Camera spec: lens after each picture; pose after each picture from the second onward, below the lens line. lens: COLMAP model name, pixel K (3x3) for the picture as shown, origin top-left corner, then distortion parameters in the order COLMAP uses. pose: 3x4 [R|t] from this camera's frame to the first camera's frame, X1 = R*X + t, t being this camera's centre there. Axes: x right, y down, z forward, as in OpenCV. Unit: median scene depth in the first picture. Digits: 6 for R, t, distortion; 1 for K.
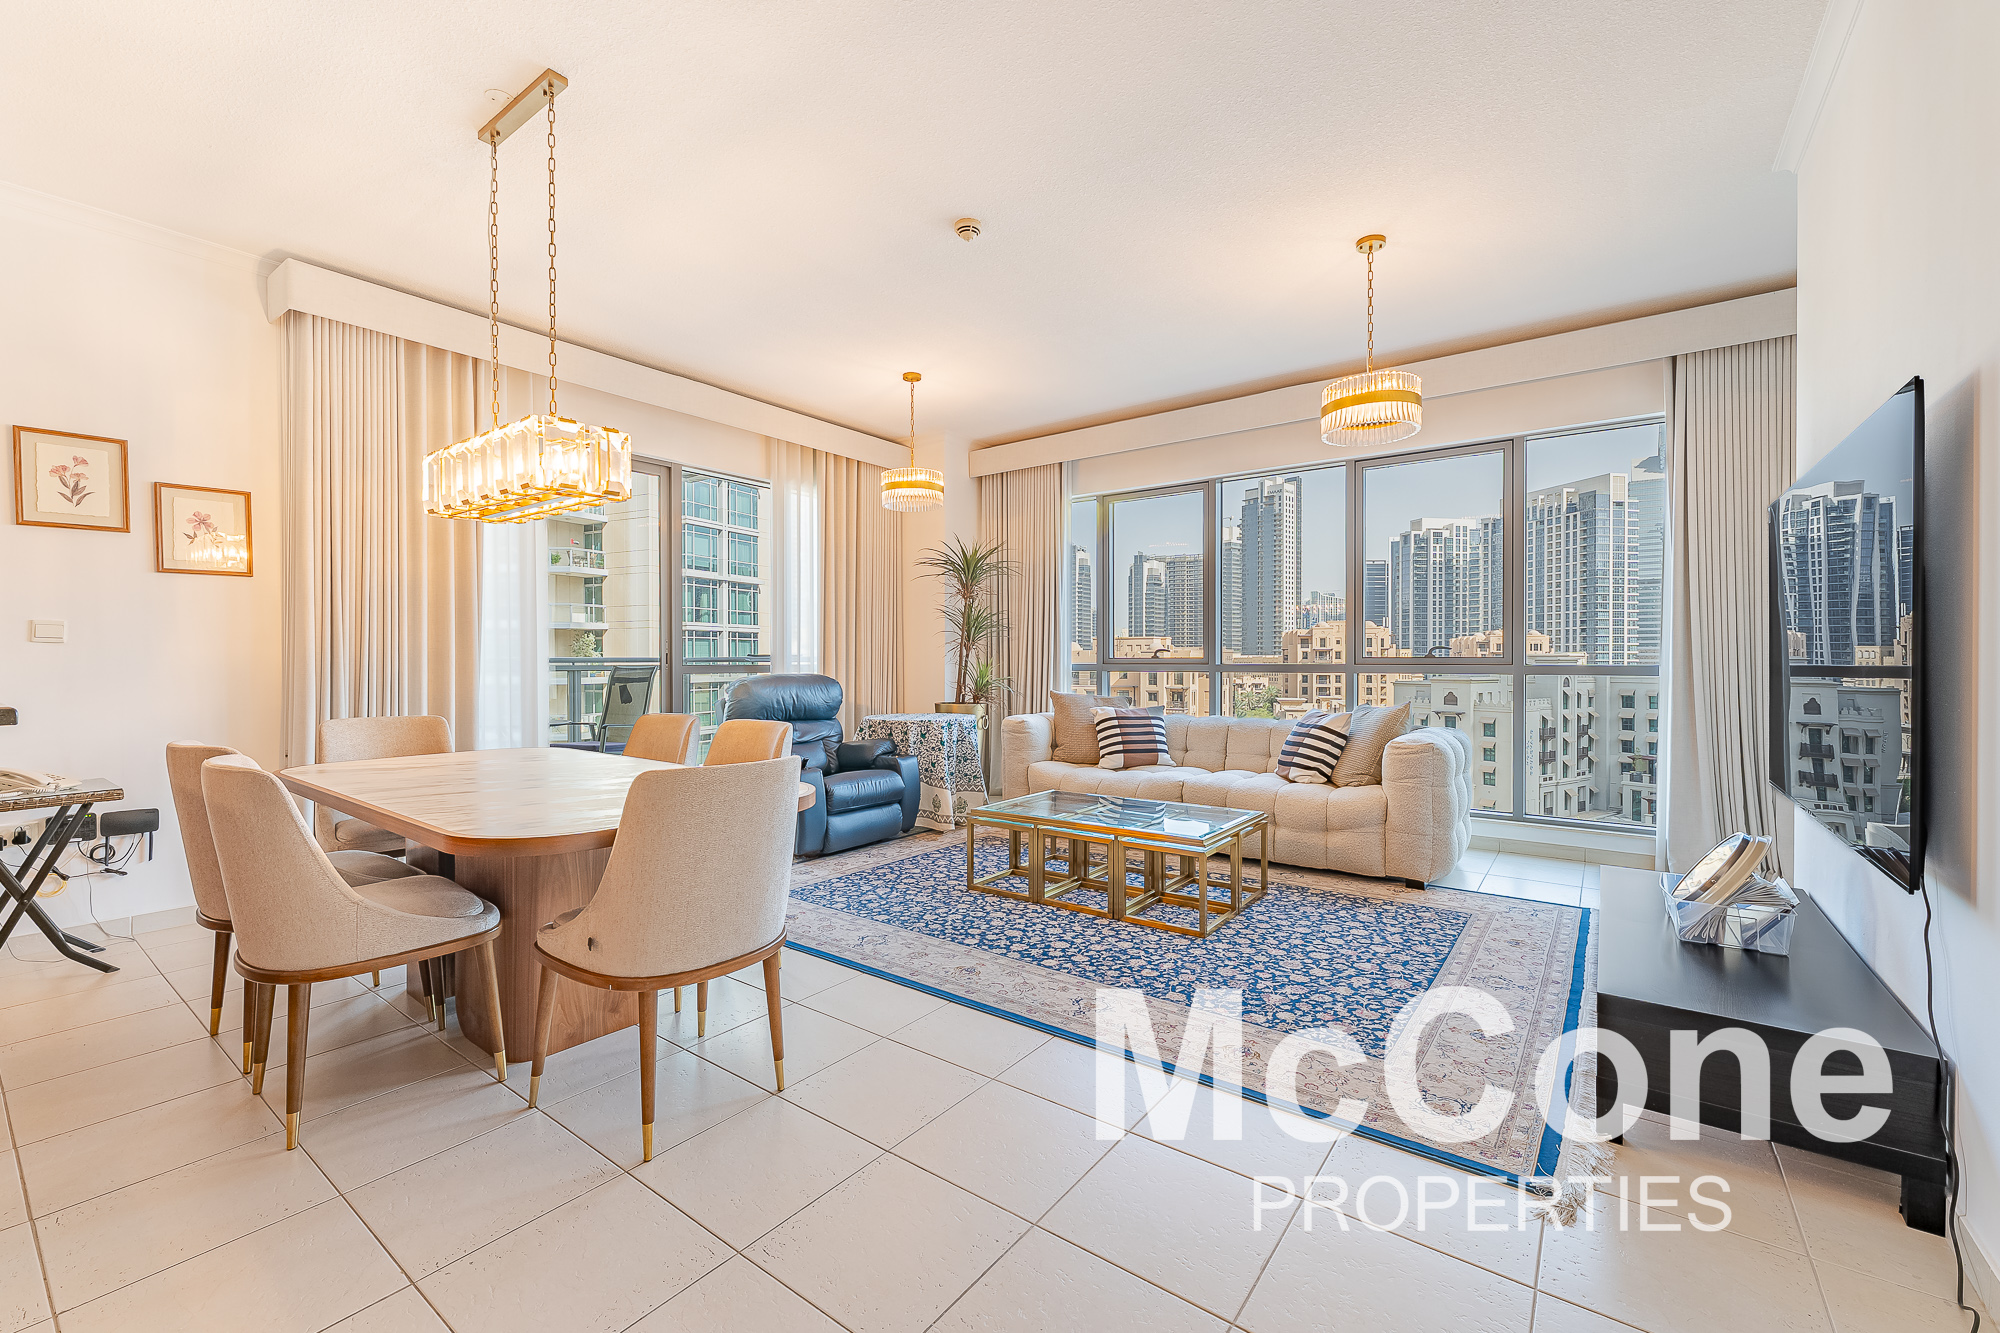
lens RADIAL K [[812.8, 0, 998.4], [0, 812.8, 668.2], [0, 0, 1]] dist [-0.004486, 0.000522]
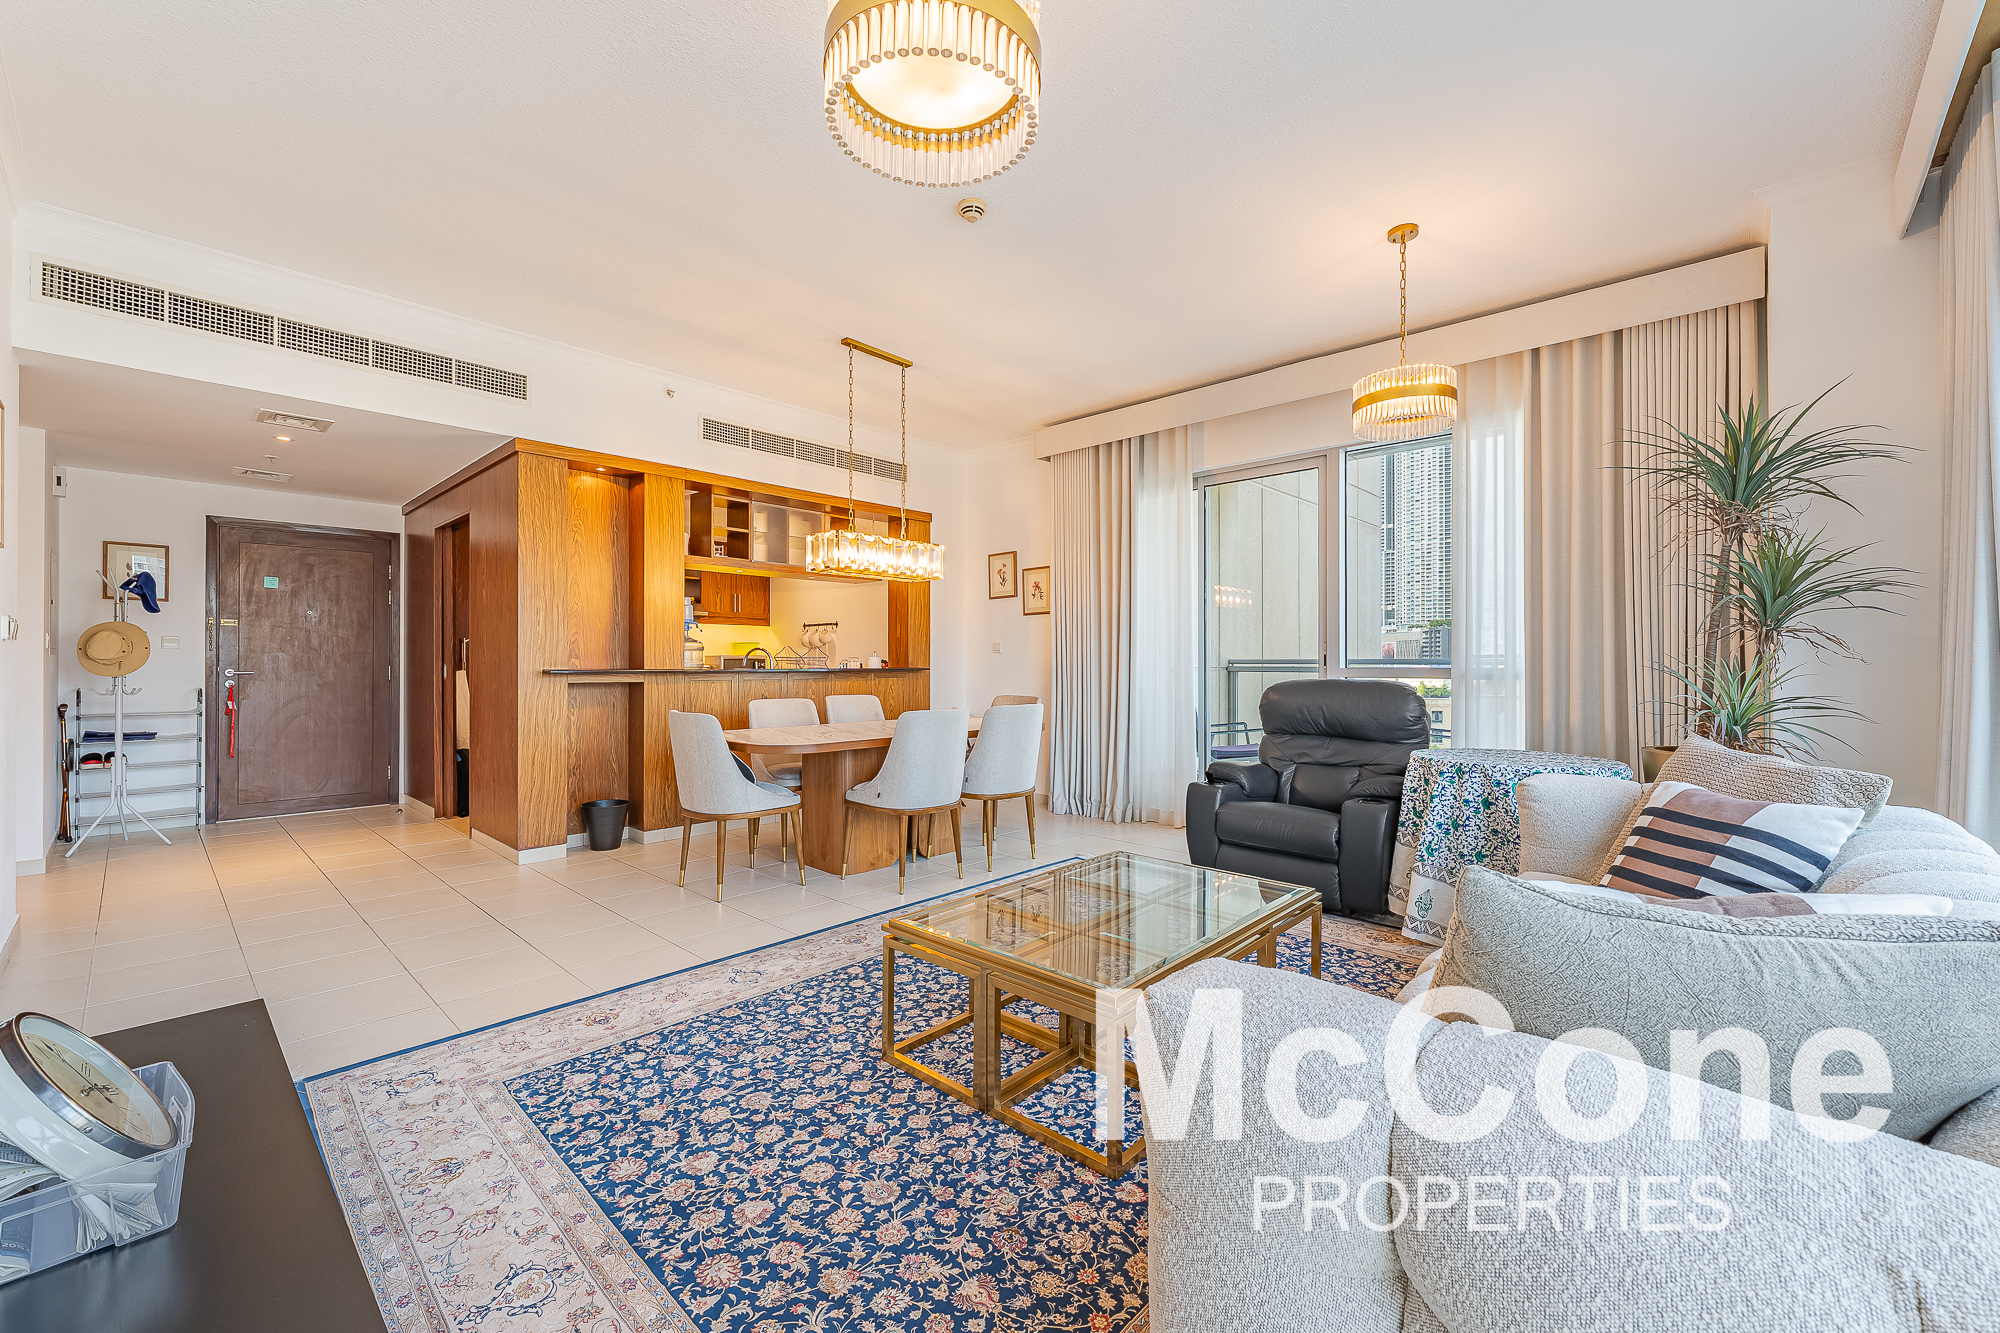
lens RADIAL K [[812.8, 0, 958.0], [0, 812.8, 662.7], [0, 0, 1]] dist [-0.004486, 0.000522]
pose [[-0.136683, 0.003427, -0.990609, 1.003470], [-0.011121, 0.999926, 0.004994, -0.015907], [0.990552, 0.011699, -0.136635, 1.234183]]
